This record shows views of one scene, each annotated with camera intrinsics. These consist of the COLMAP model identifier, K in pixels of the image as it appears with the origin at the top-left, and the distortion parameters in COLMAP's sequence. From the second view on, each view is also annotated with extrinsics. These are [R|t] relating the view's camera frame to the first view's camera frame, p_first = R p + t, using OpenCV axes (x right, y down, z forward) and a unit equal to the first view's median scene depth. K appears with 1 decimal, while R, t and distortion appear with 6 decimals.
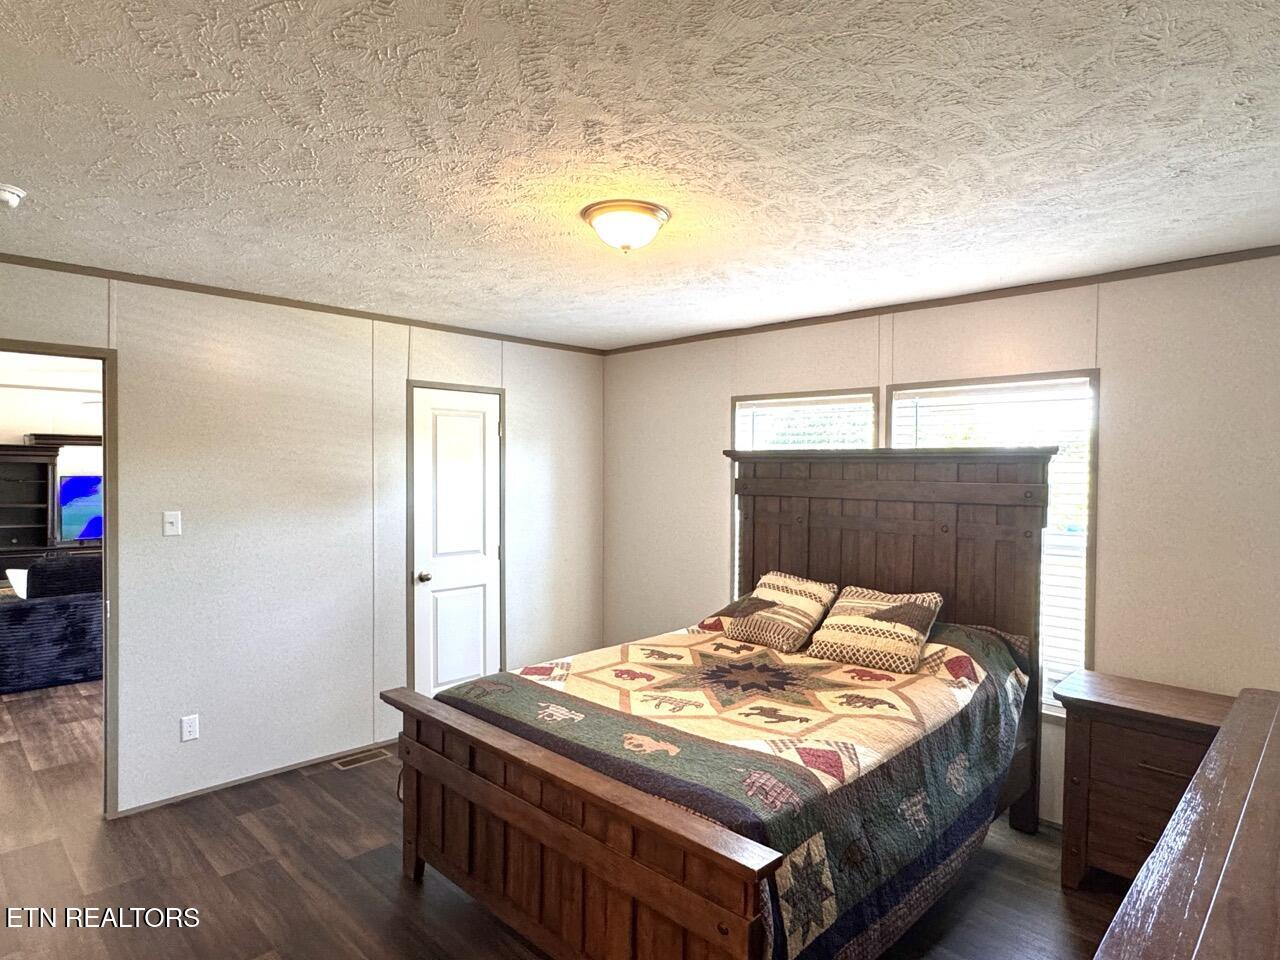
lens RADIAL K [[736.5, 0, 632.9], [0, 736.5, 487.9], [0, 0, 1]] dist [-0.001147, -0.000643]
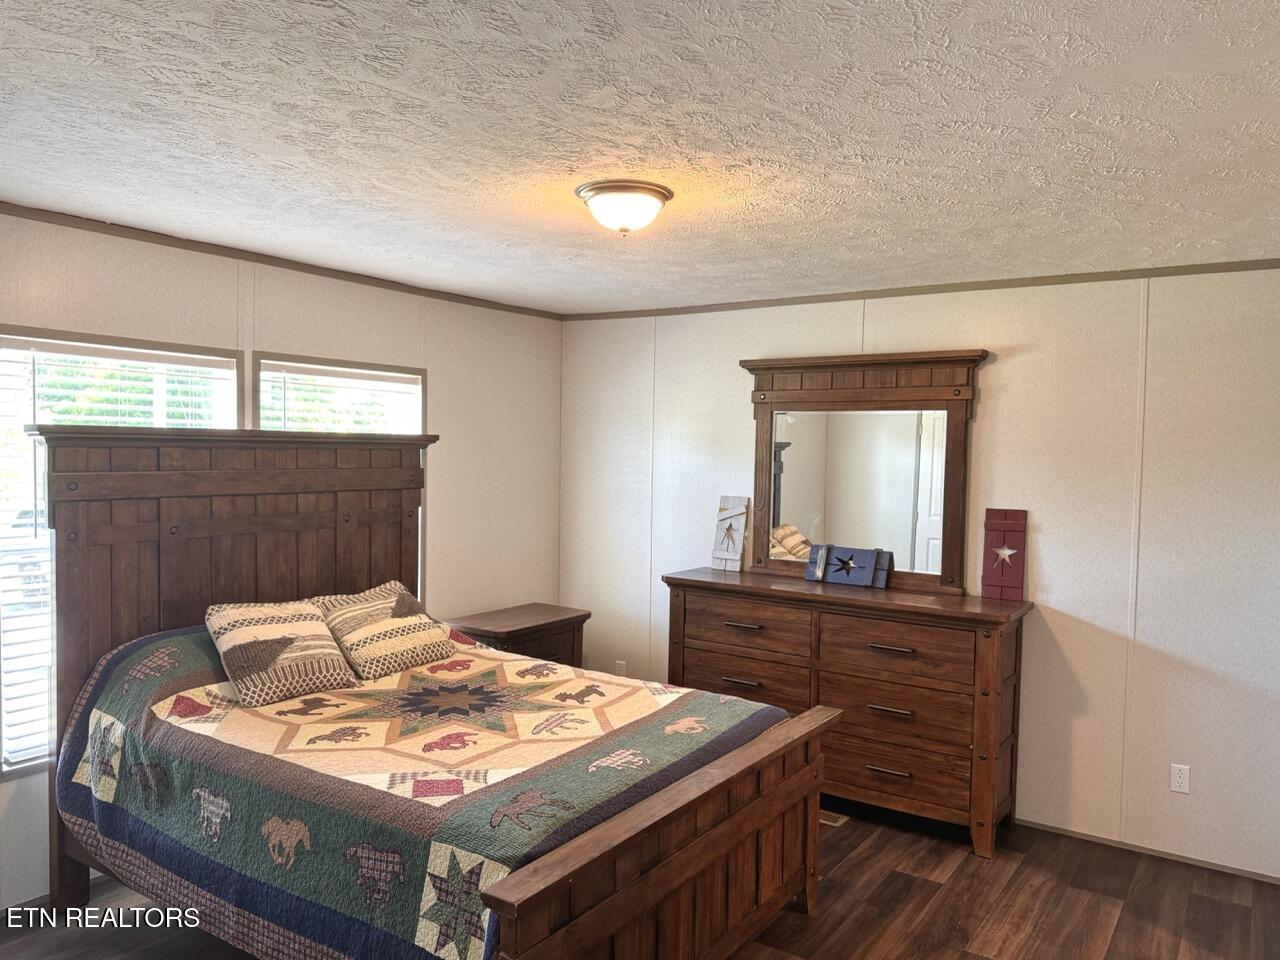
lens RADIAL K [[931.1, 0, 651.1], [0, 931.1, 492.0], [0, 0, 1]] dist [0.018726, -0.016205]
pose [[-0.209077, -0.058626, 0.976140, -0.970144], [0.008072, 0.998064, 0.061672, -0.057529], [-0.977866, 0.020773, -0.208199, 1.009109]]
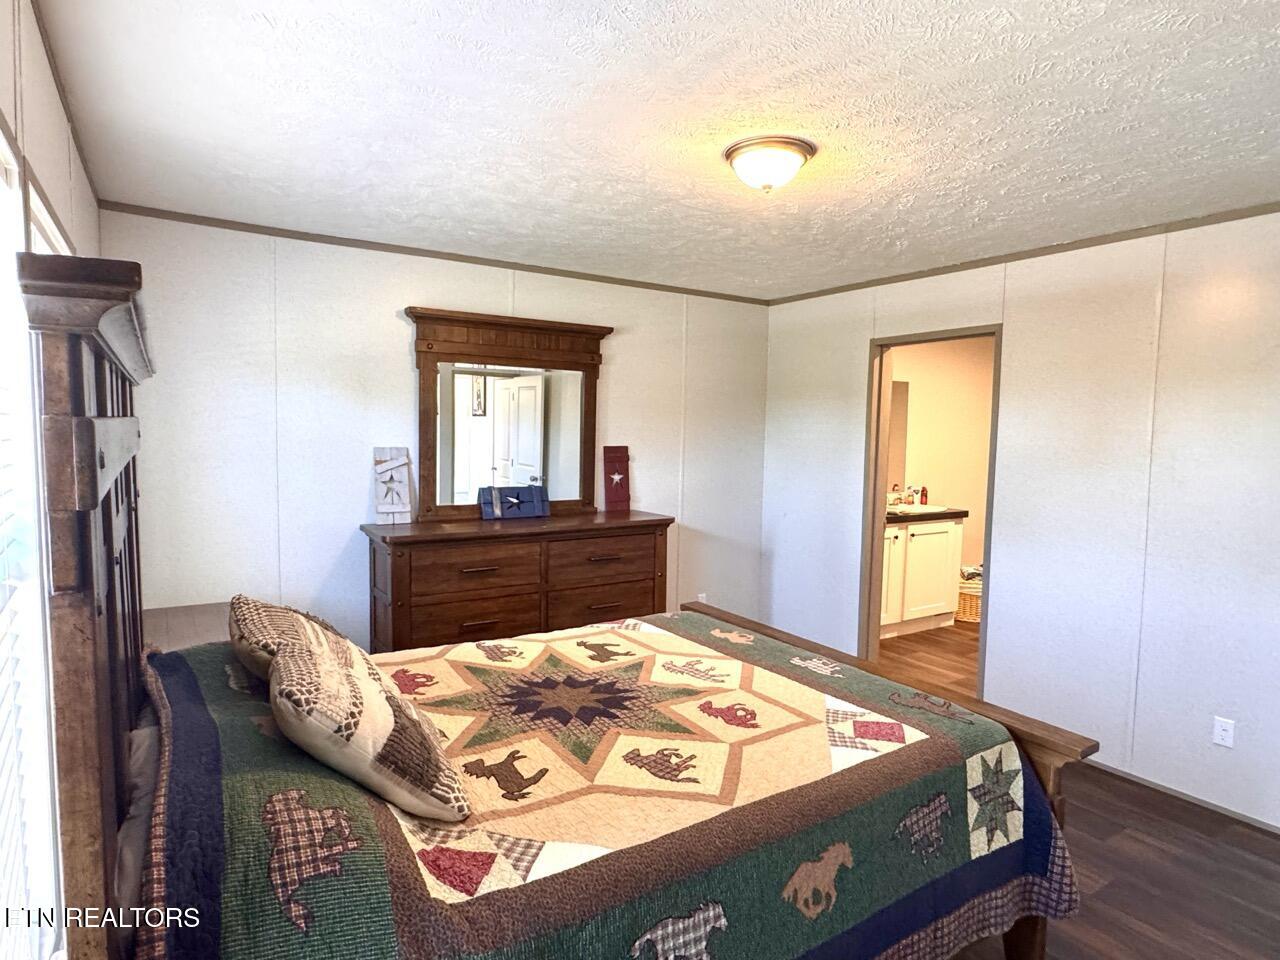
lens RADIAL K [[736.5, 0, 643.3], [0, 736.5, 473.1], [0, 0, 1]] dist [-0.001147, -0.000643]
pose [[-0.979614, -0.037702, 0.197321, -0.048778], [-0.018948, 0.995193, 0.096085, -0.031754], [-0.199995, 0.090387, -0.975619, 1.686642]]
